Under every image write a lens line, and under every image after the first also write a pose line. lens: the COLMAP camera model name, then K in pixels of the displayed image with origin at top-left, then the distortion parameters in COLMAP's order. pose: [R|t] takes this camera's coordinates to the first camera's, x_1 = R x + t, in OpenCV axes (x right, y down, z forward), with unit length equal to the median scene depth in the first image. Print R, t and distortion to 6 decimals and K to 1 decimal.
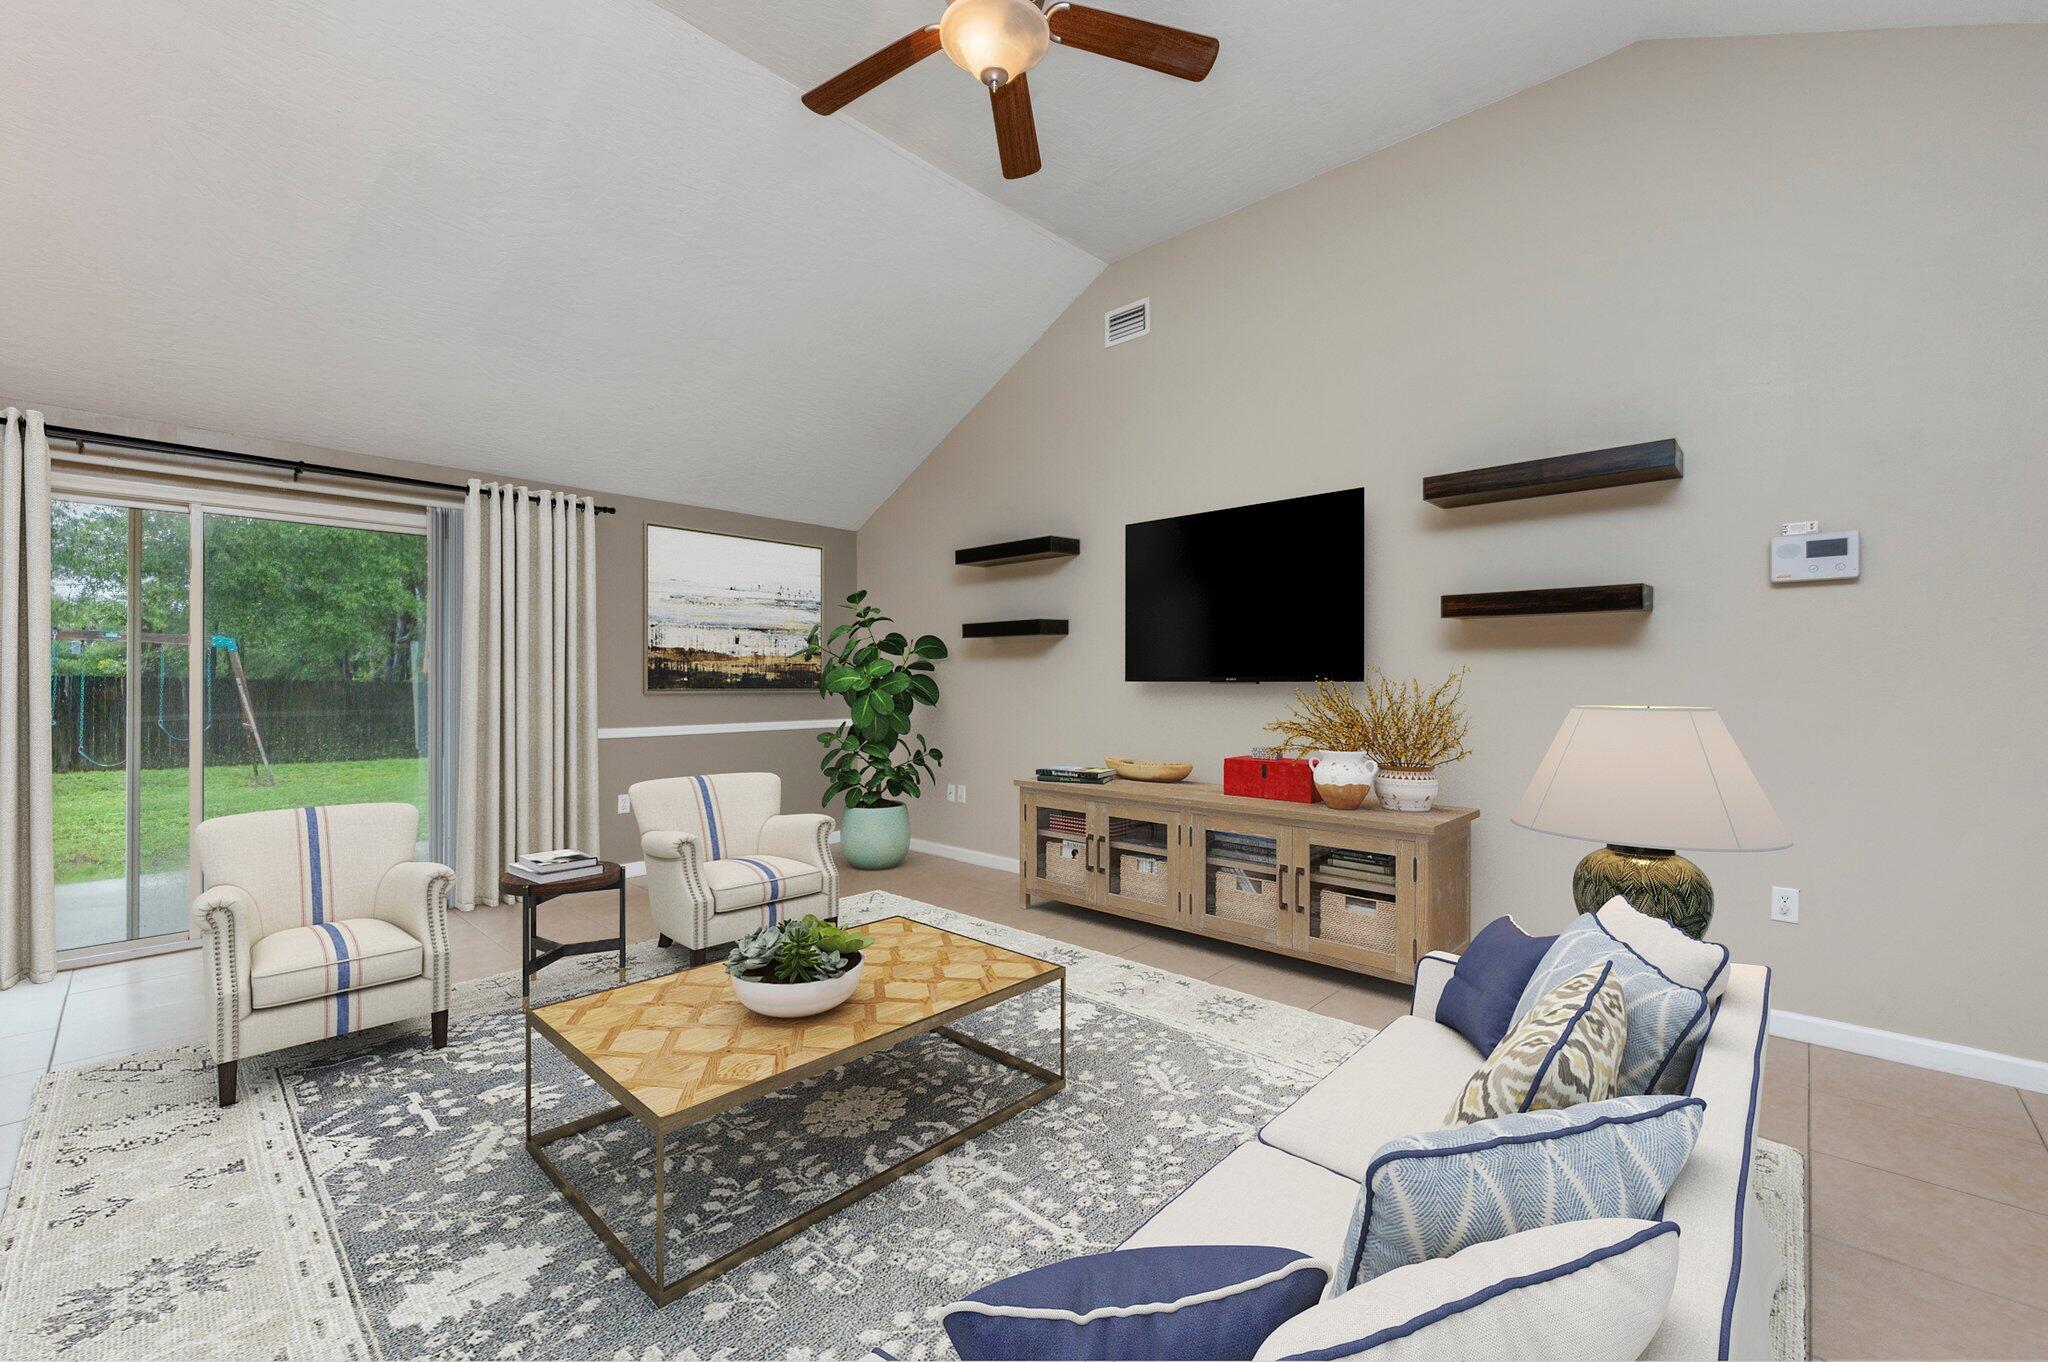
lens RADIAL K [[828.0, 0, 1019.7], [0, 828.0, 684.2], [0, 0, 1]] dist [0.001335, 0.000243]
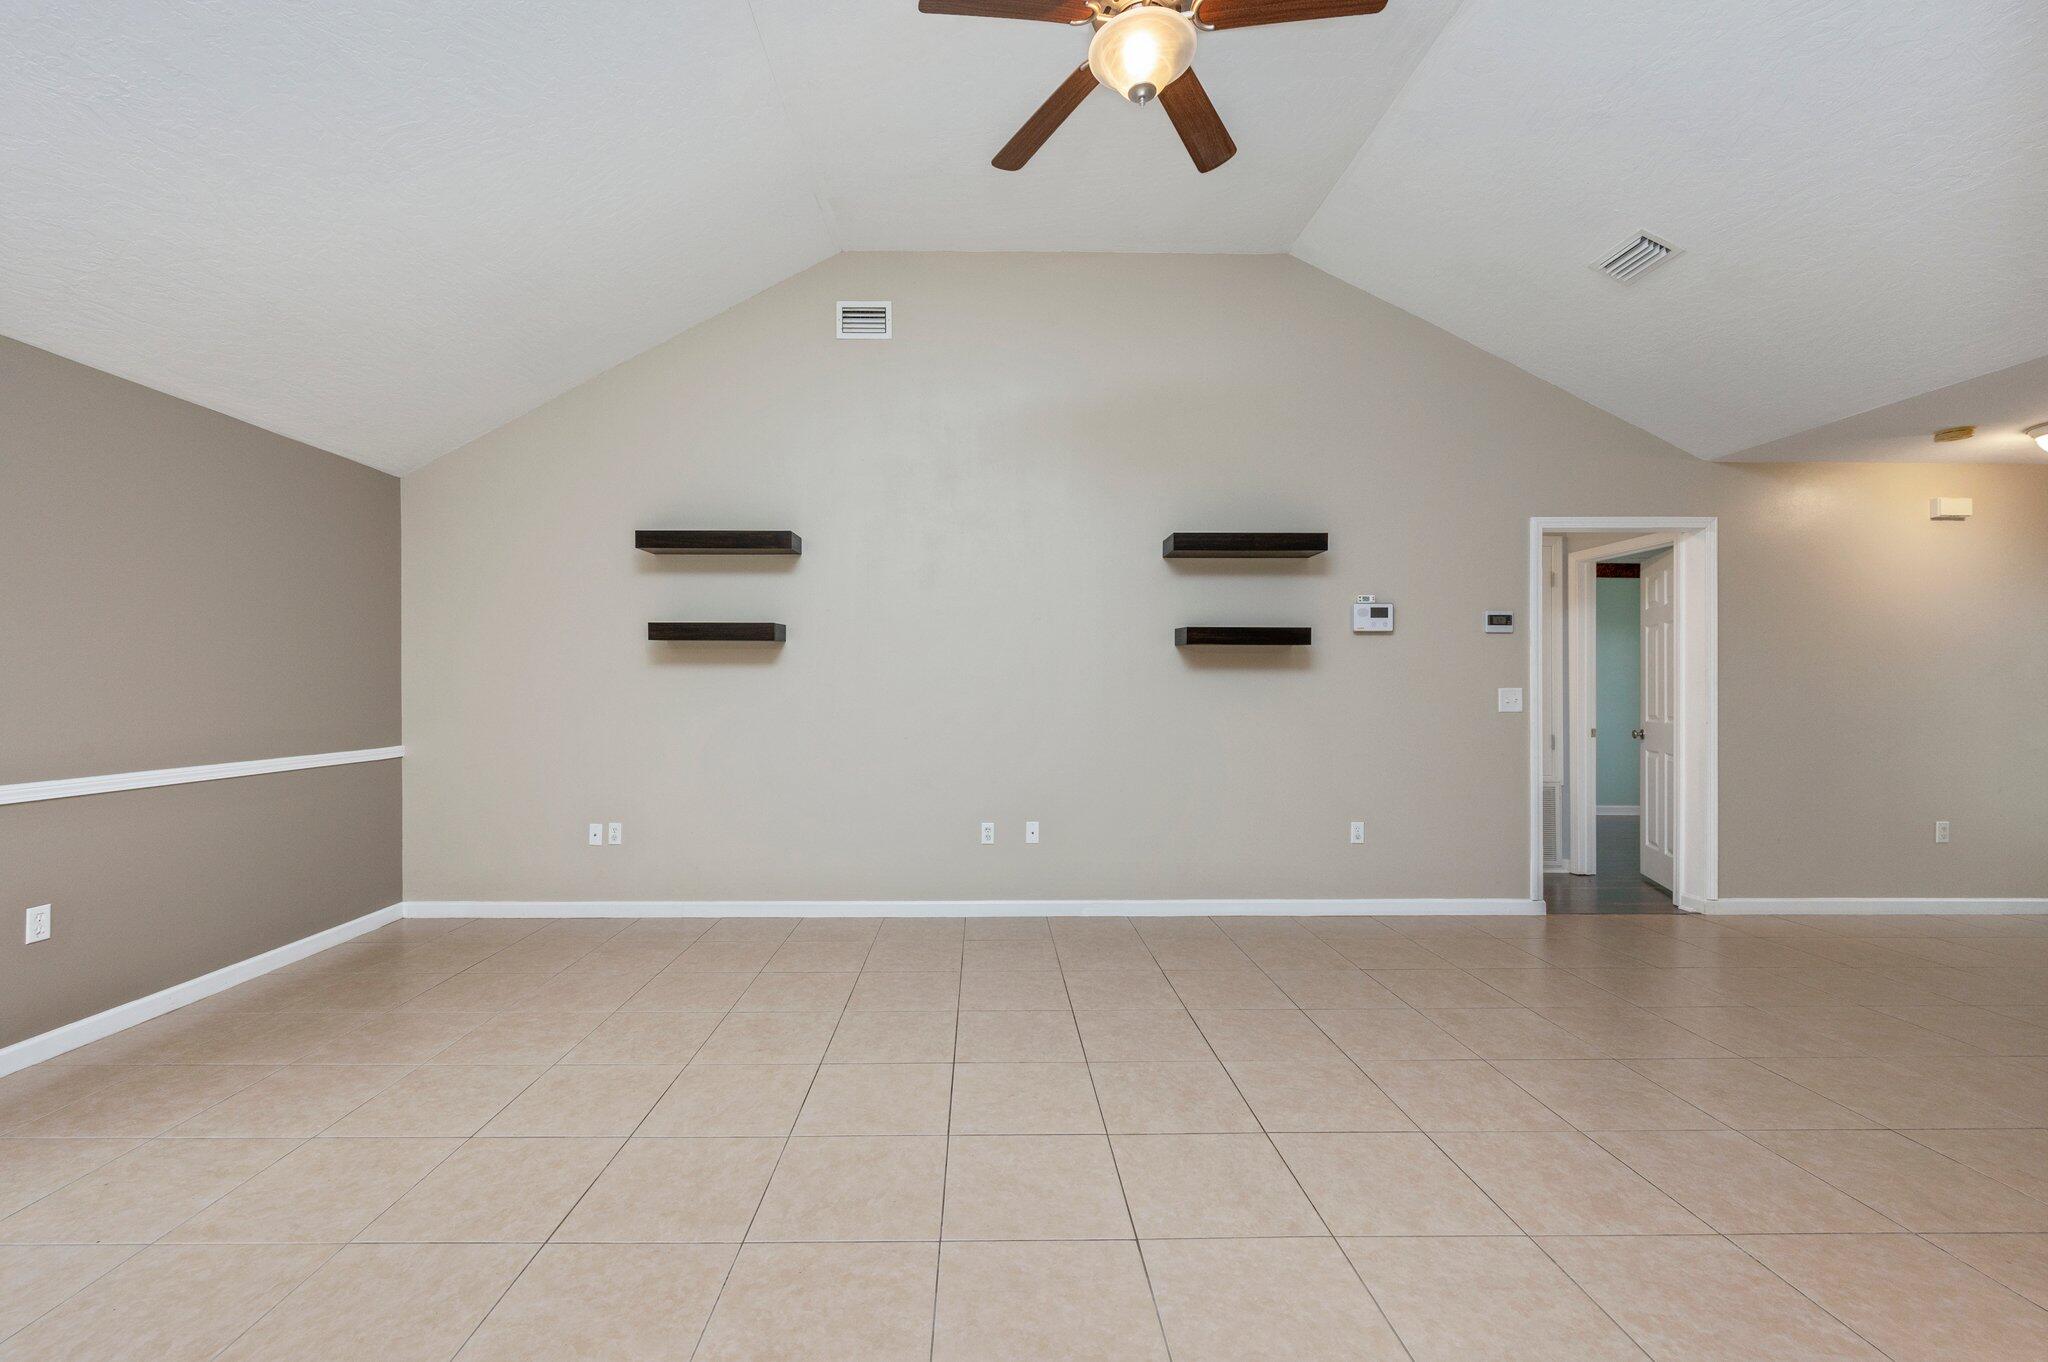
lens RADIAL K [[828.0, 0, 1016.7], [0, 828.0, 693.9], [0, 0, 1]] dist [0.001335, 0.000243]
pose [[0.726997, -0.004169, 0.686627, -0.471713], [0.001155, 0.999988, 0.004849, -0.008310], [-0.686639, -0.002732, 0.726993, 0.209174]]
